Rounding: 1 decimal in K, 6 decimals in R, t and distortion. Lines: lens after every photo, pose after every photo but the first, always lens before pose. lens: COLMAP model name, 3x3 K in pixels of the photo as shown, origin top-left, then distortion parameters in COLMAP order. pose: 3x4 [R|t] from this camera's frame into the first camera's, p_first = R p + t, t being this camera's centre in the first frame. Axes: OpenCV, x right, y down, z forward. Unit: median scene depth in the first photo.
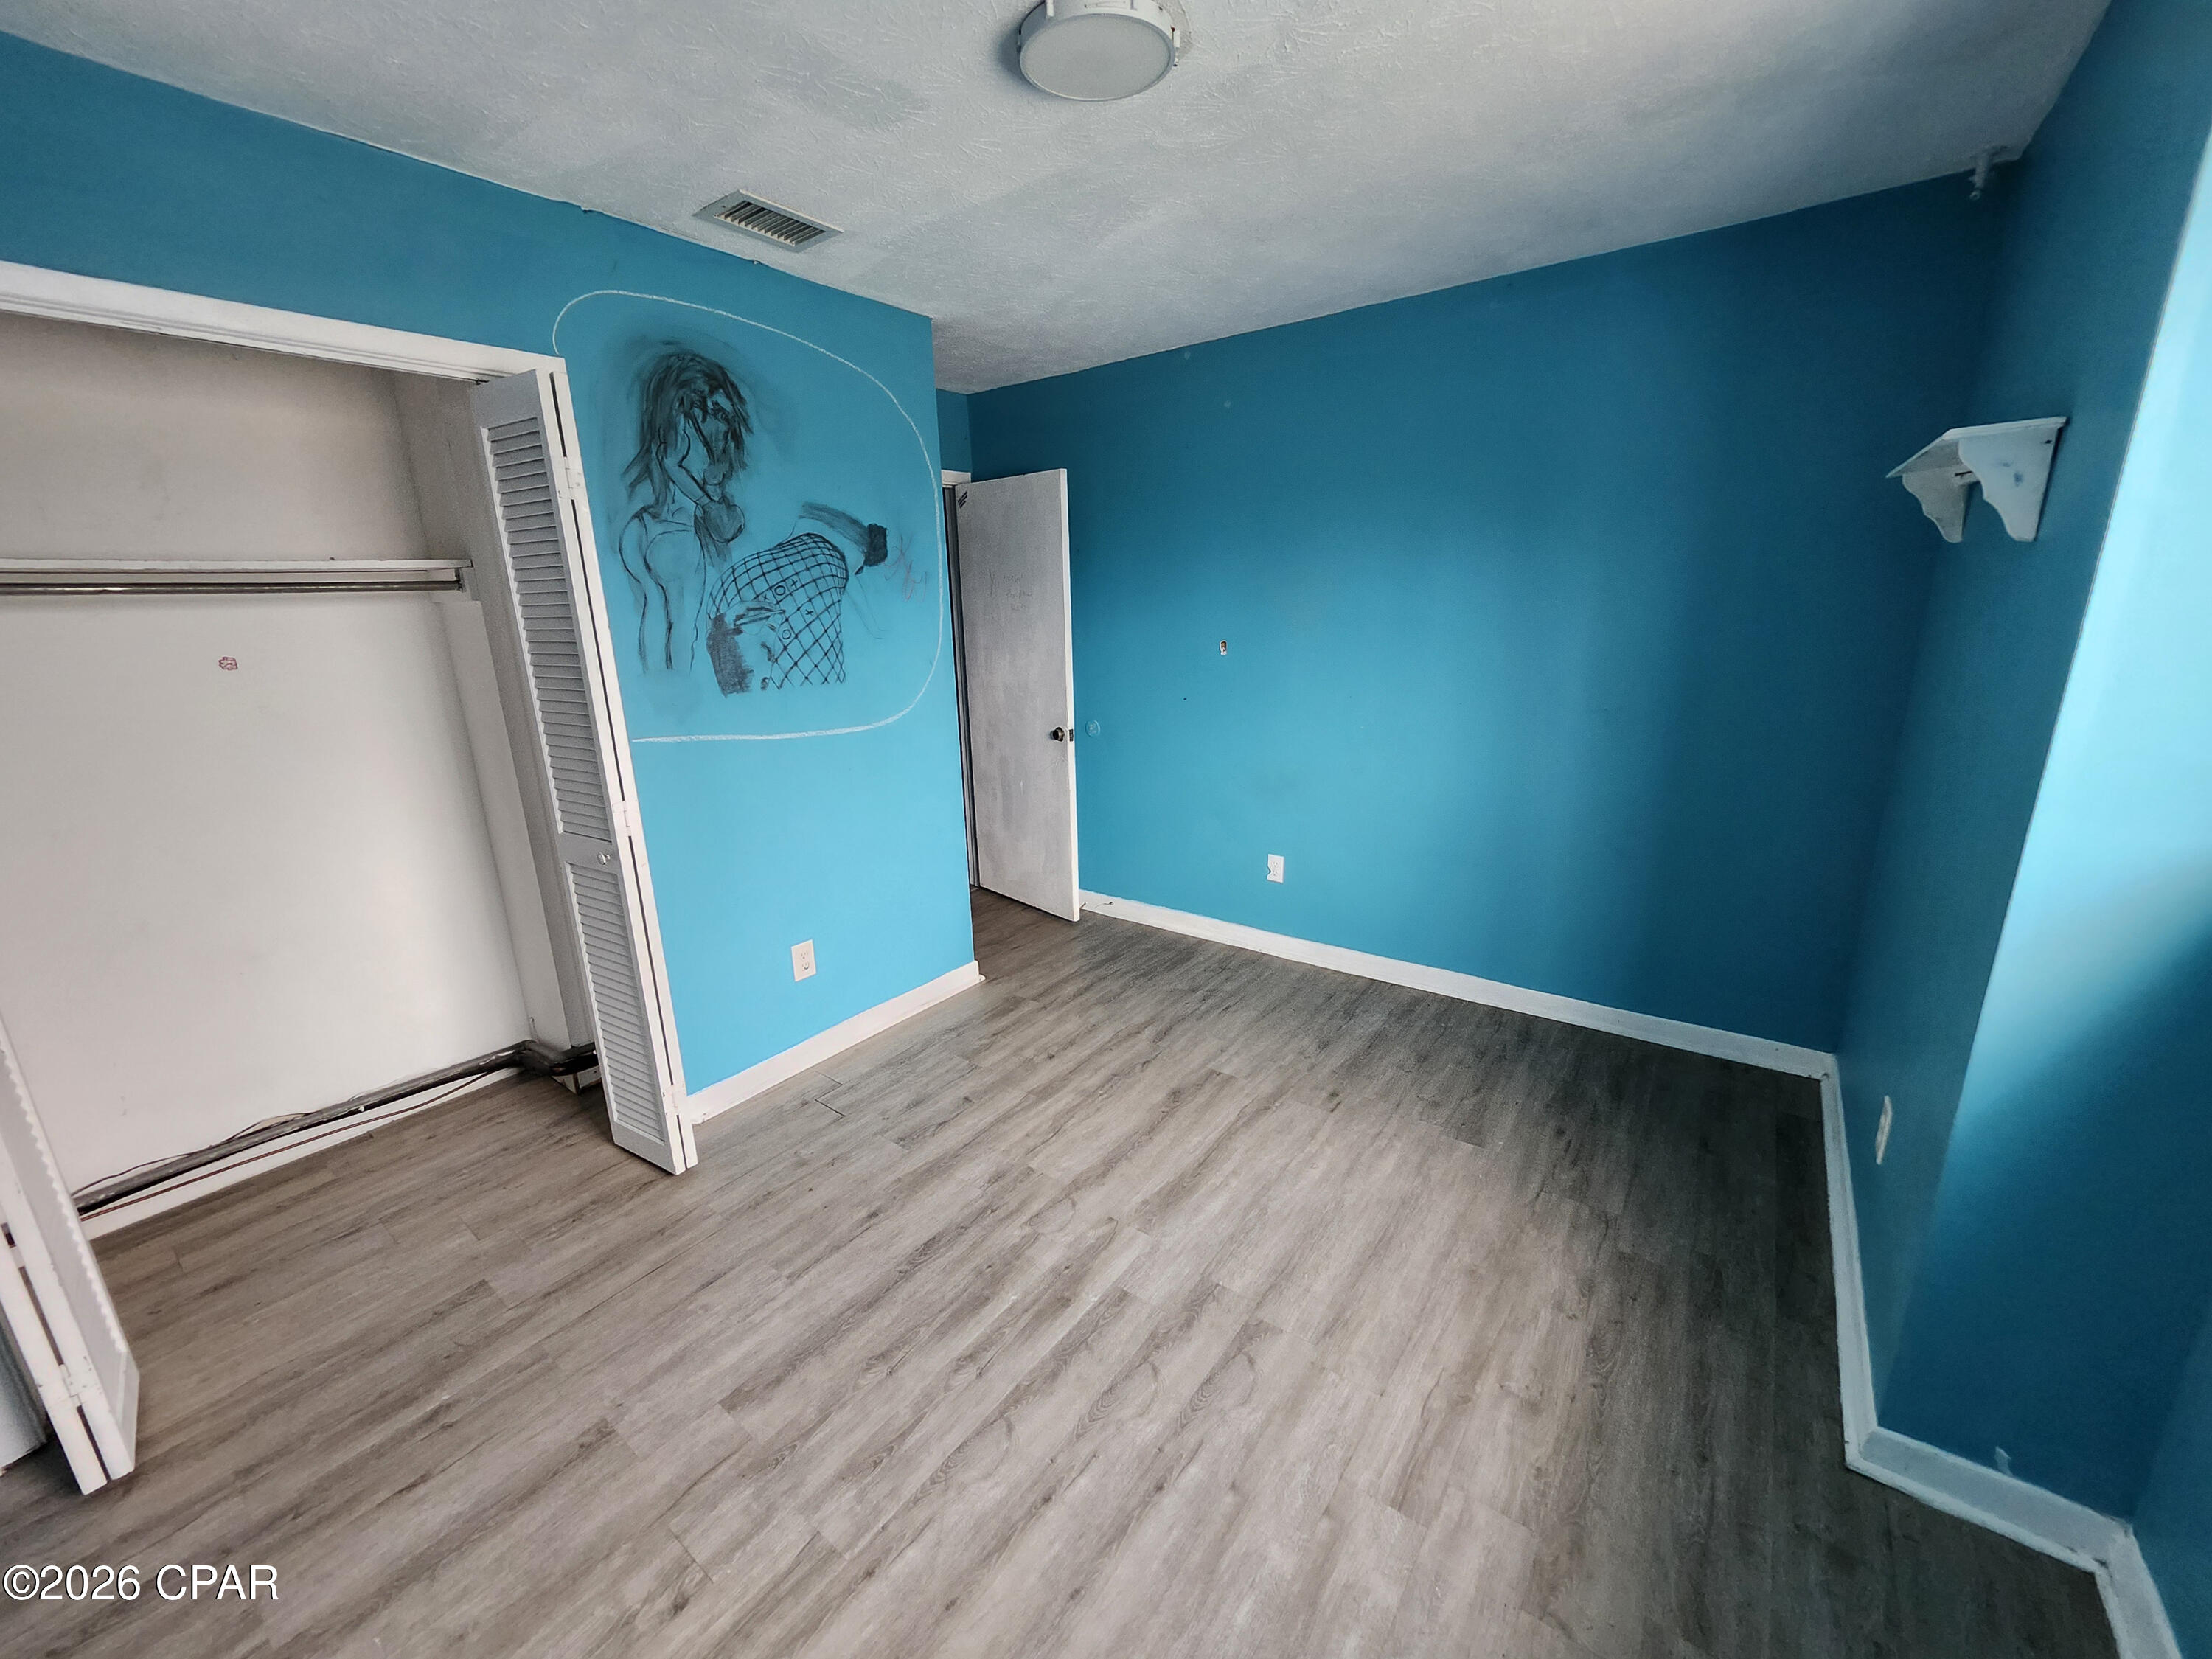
lens RADIAL K [[870.5, 0, 1107.3], [0, 870.5, 828.2], [0, 0, 1]] dist [-0.000018, -0.001070]
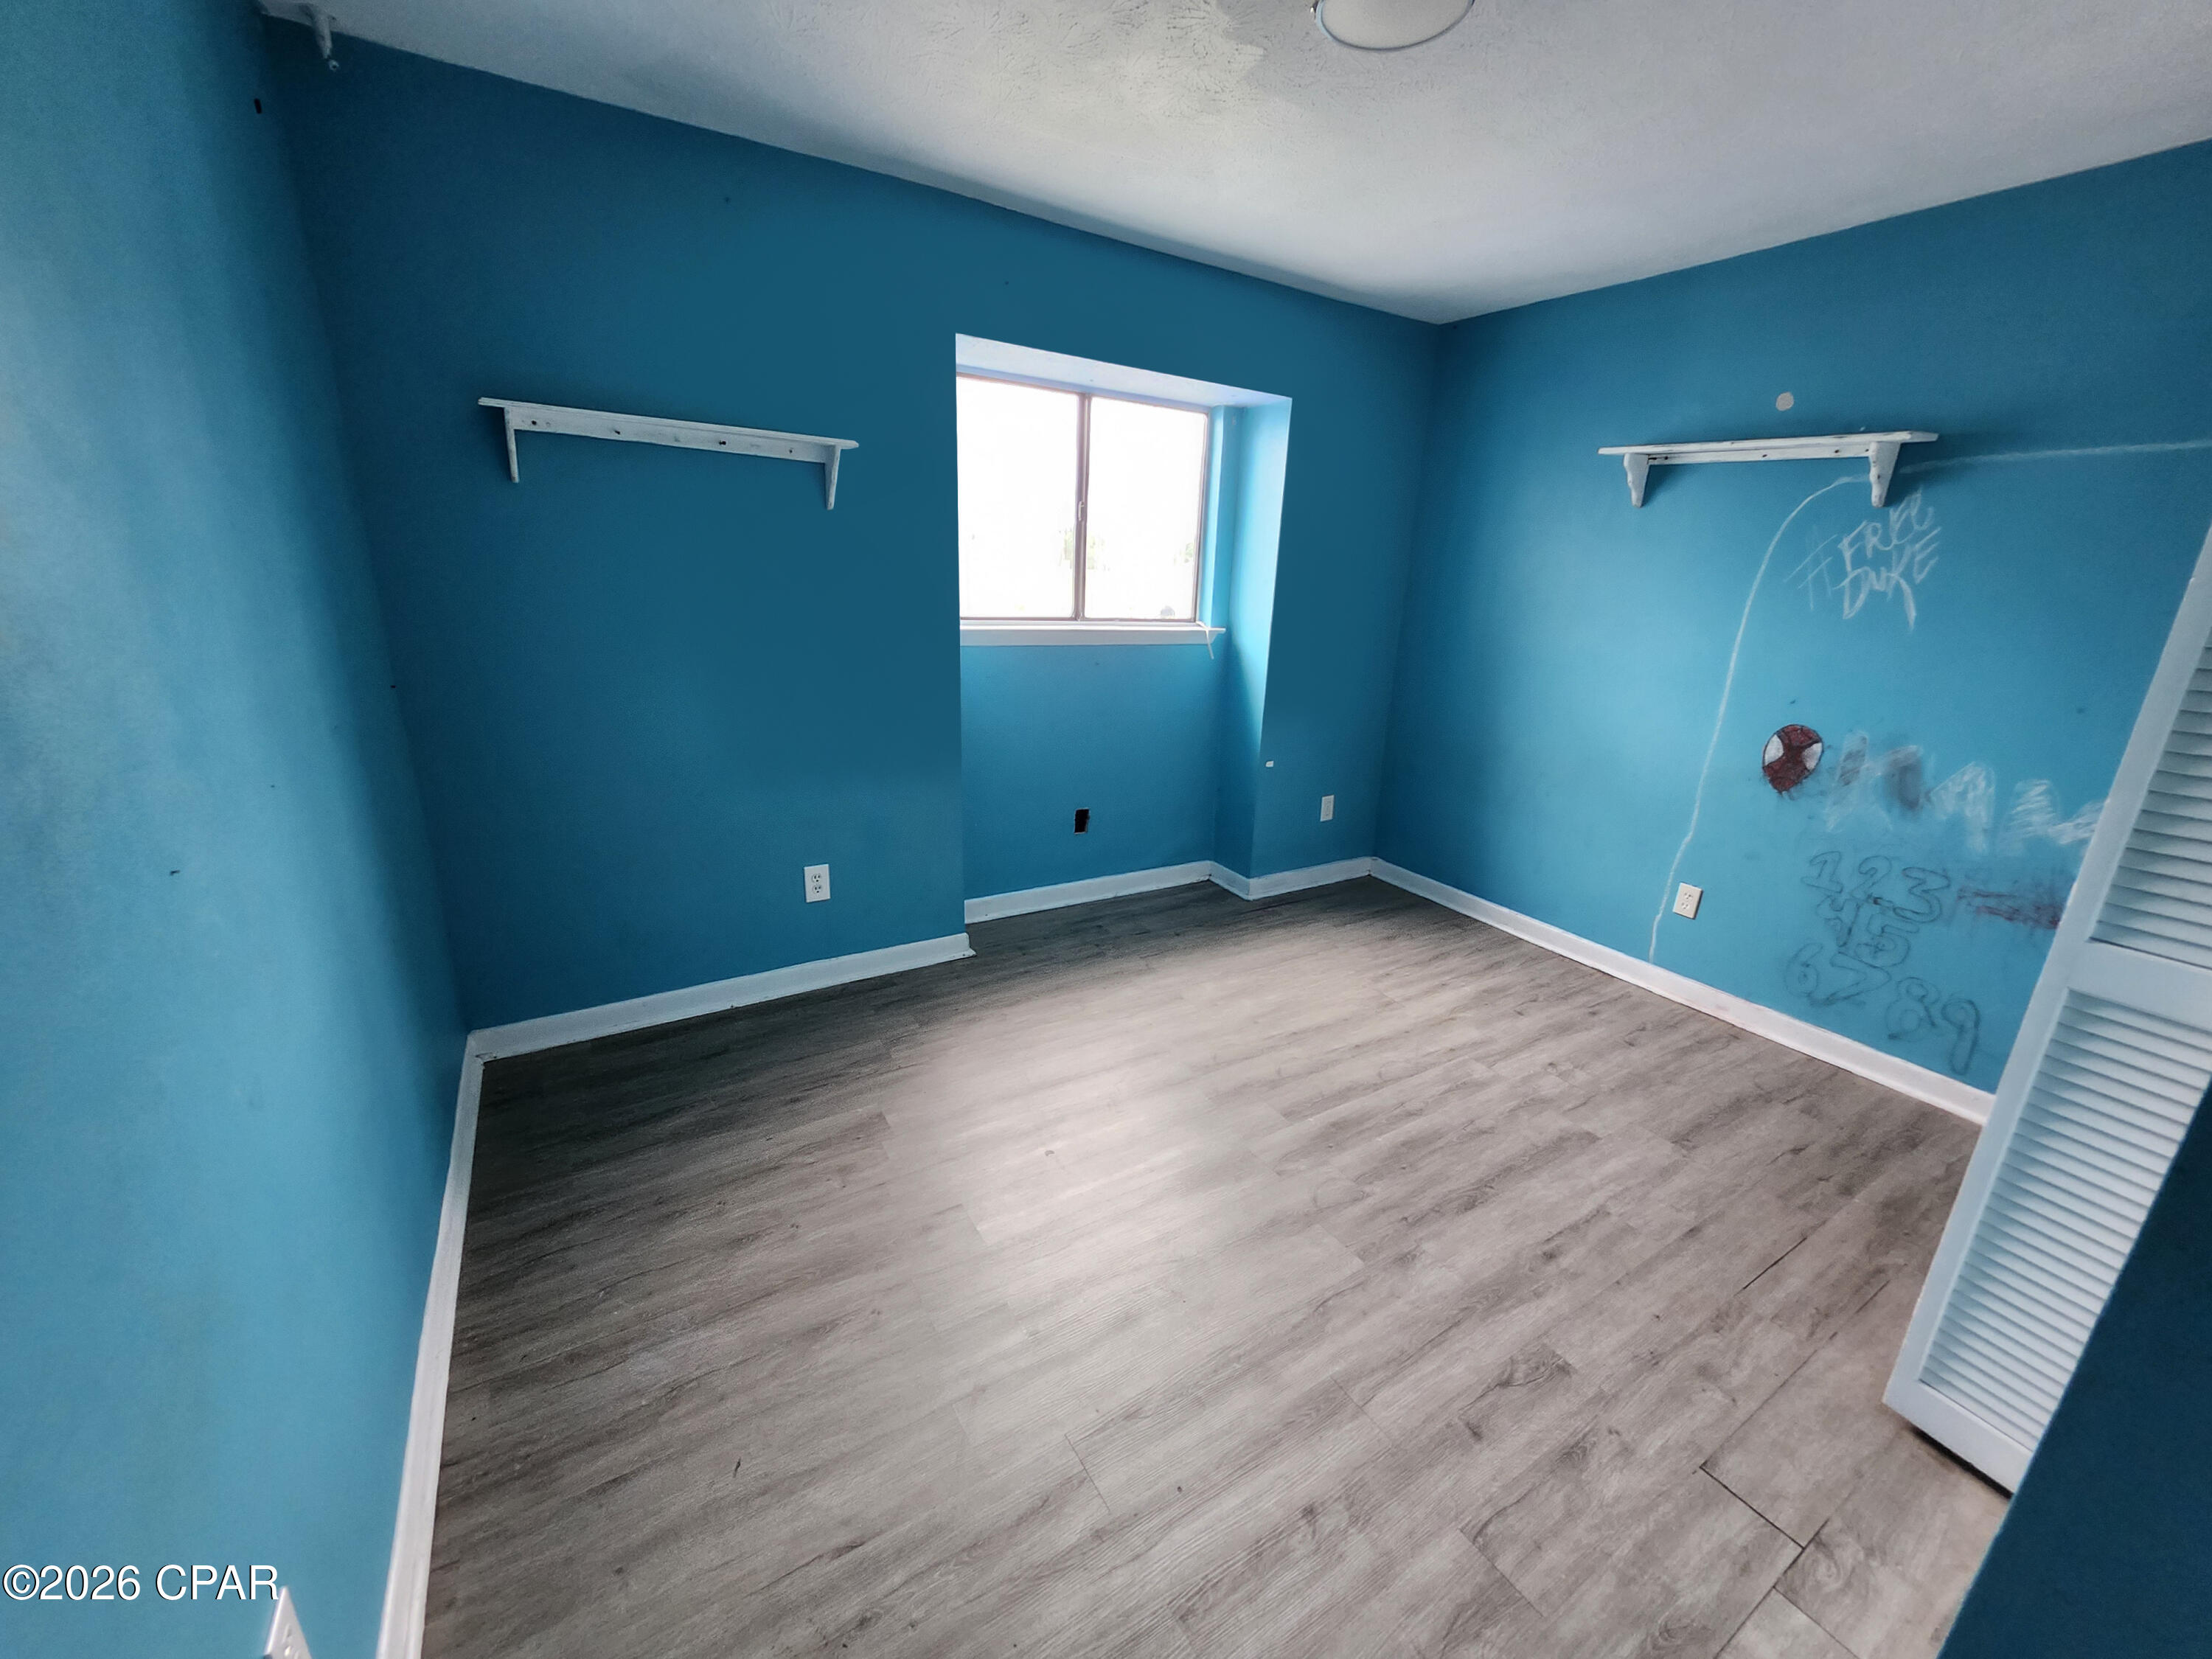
lens RADIAL K [[870.5, 0, 1101.5], [0, 870.5, 827.1], [0, 0, 1]] dist [-0.000018, -0.001070]
pose [[-0.927818, -0.112641, 0.355621, -0.119188], [0.089767, 0.857889, 0.505934, -0.421183], [-0.362072, 0.501337, -0.785853, 1.699127]]
